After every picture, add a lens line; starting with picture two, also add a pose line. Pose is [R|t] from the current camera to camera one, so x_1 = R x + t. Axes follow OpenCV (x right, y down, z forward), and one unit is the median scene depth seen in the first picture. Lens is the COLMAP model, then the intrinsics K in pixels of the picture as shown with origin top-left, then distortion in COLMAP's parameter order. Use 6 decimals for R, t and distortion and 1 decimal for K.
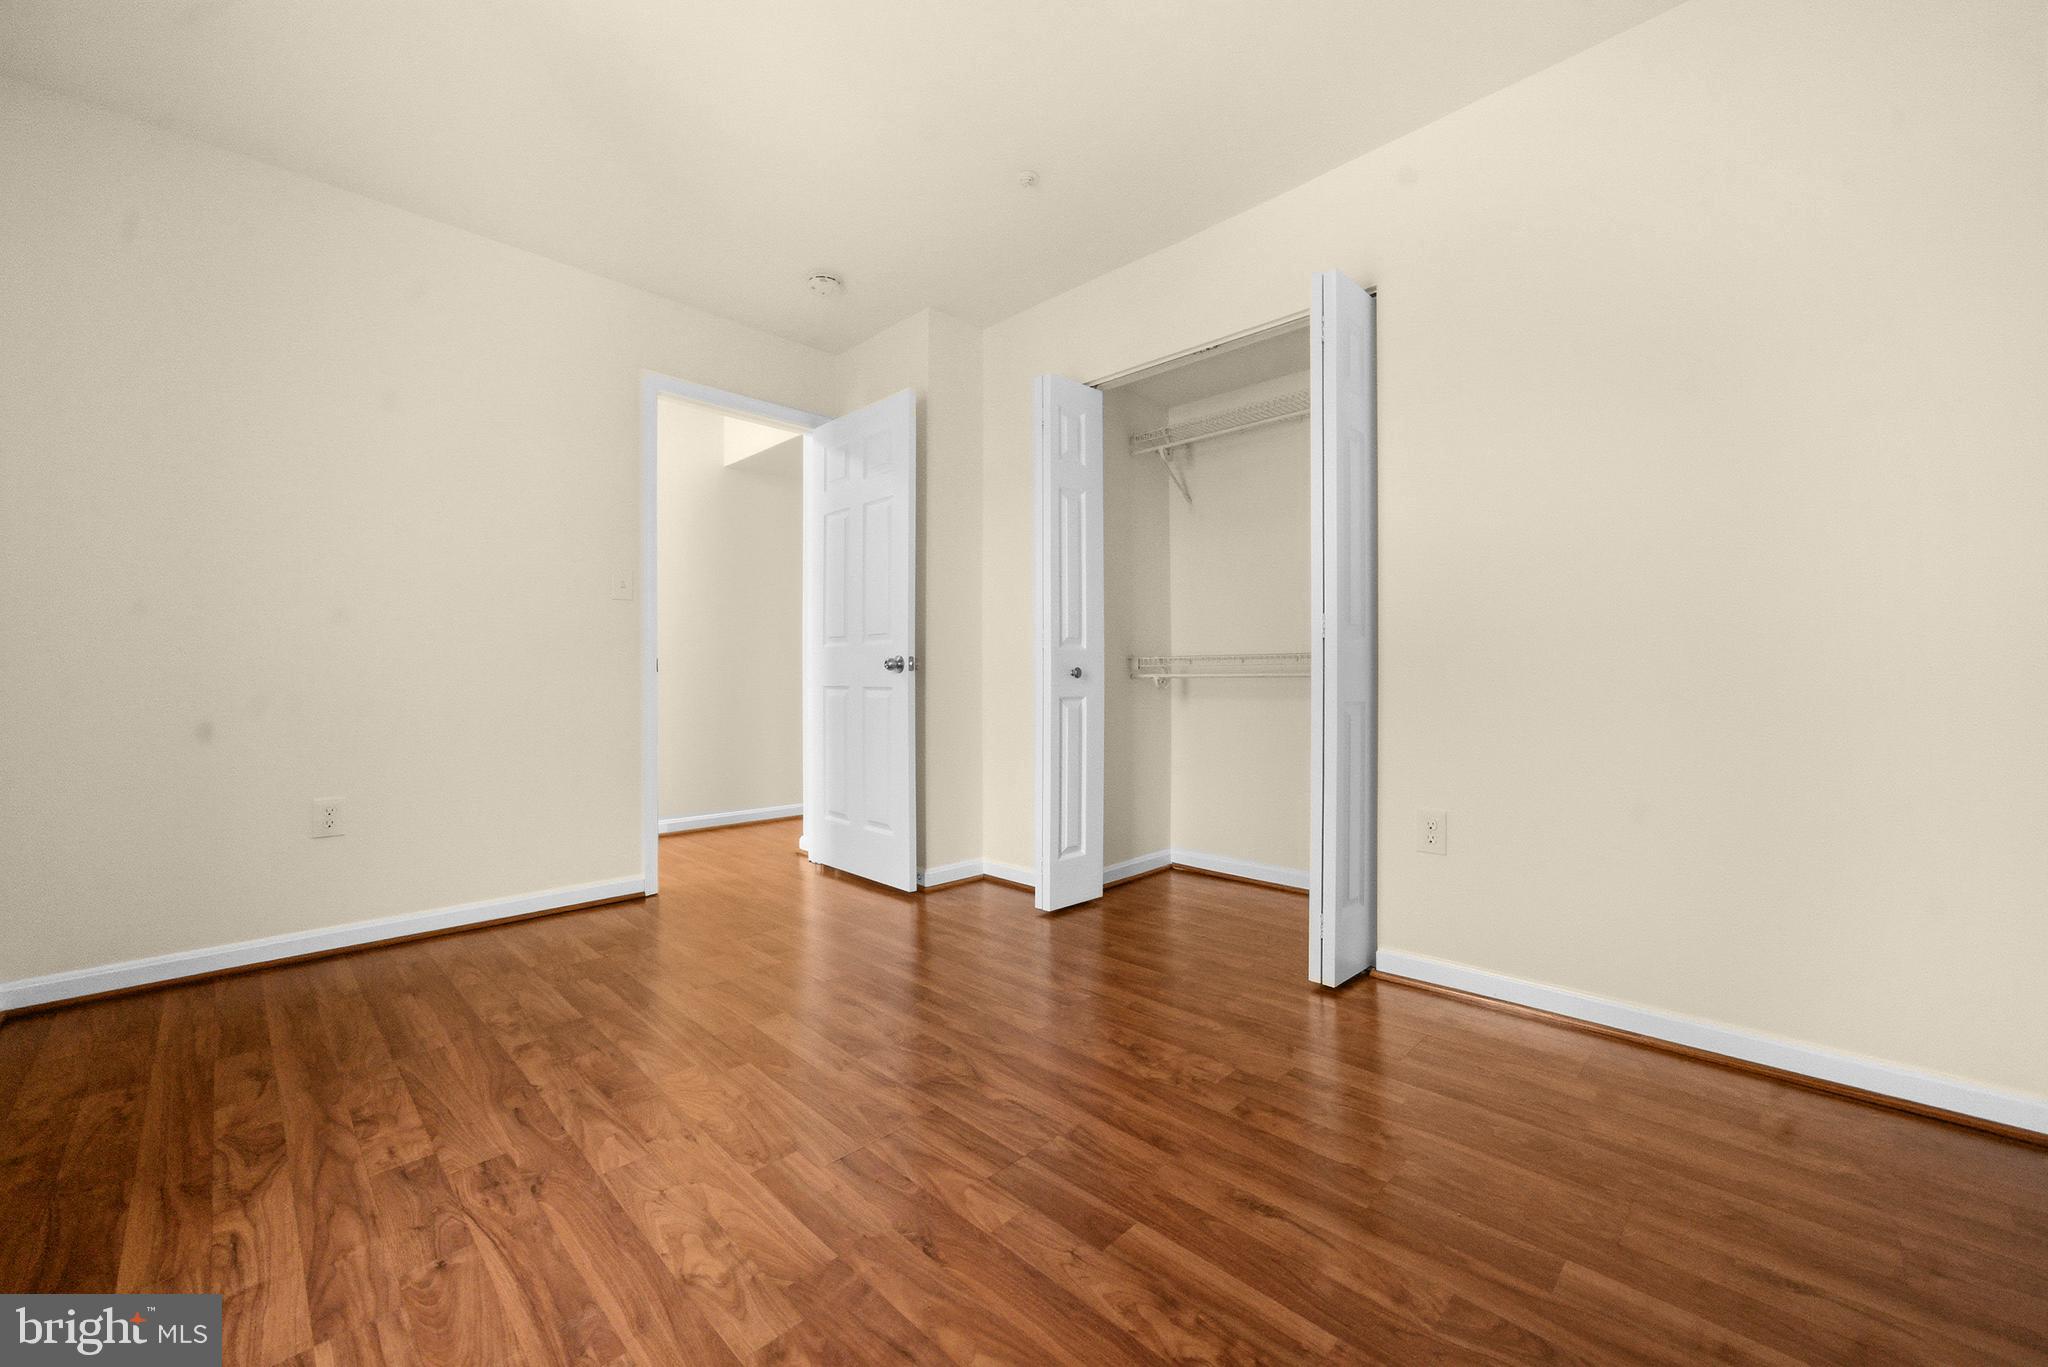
lens RADIAL K [[764.4, 0, 1024.0], [0, 764.4, 683.5], [0, 0, 1]] dist [0.000501, 0.000370]
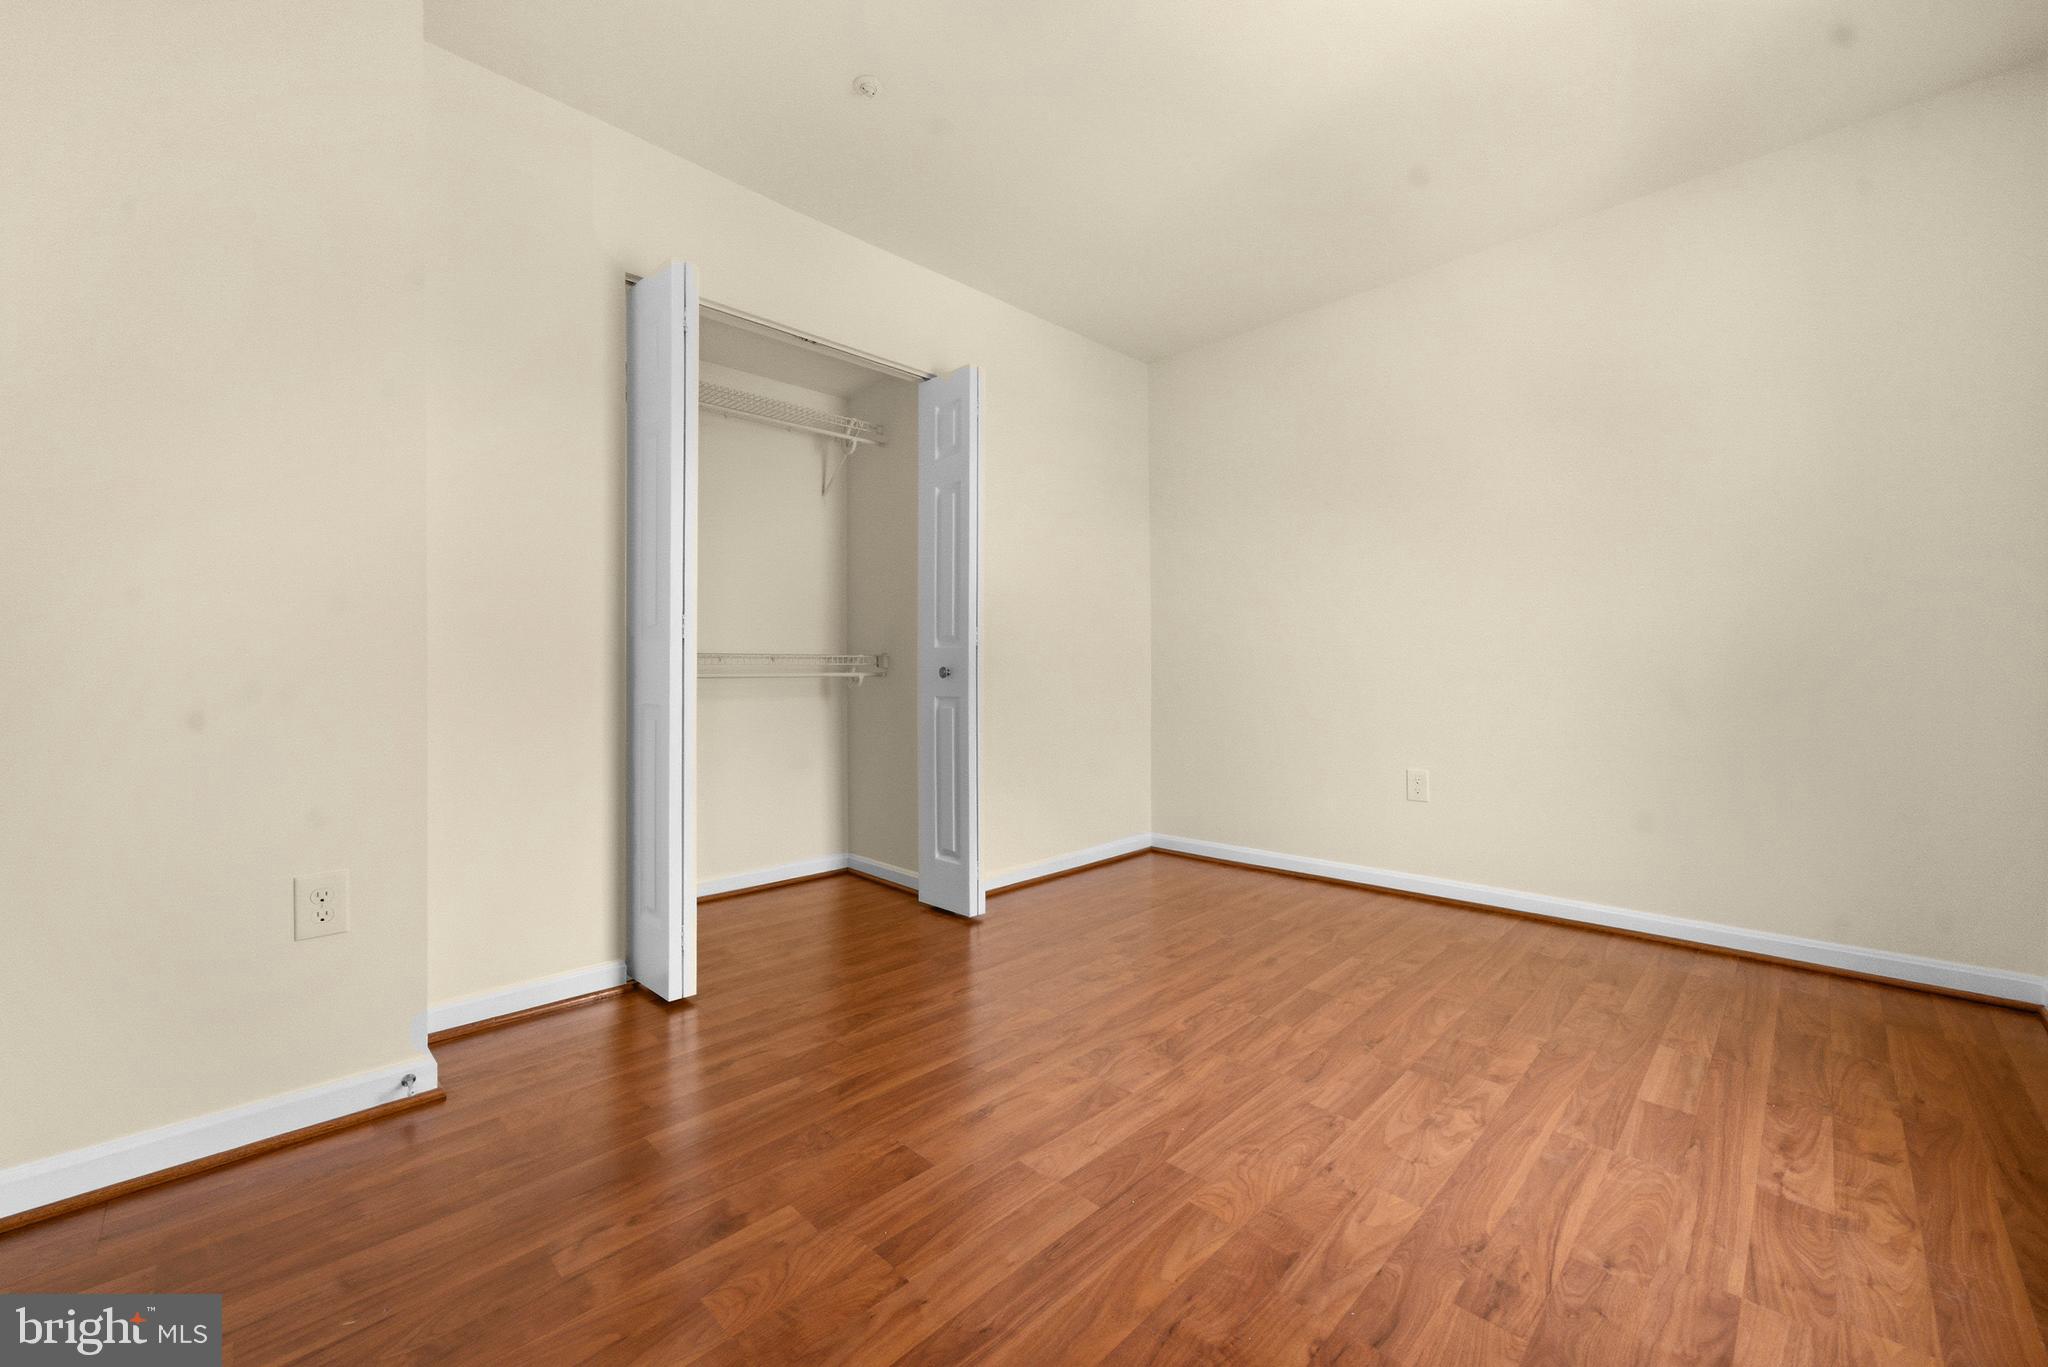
lens RADIAL K [[767.2, 0, 1024.0], [0, 767.2, 683.5], [0, 0, 1]] dist [-0.009525, -0.000526]
pose [[0.044293, -0.003321, 0.999013, -1.557521], [0.015281, 0.999880, 0.002646, 0.001106], [-0.998902, 0.015148, 0.044339, 1.496661]]
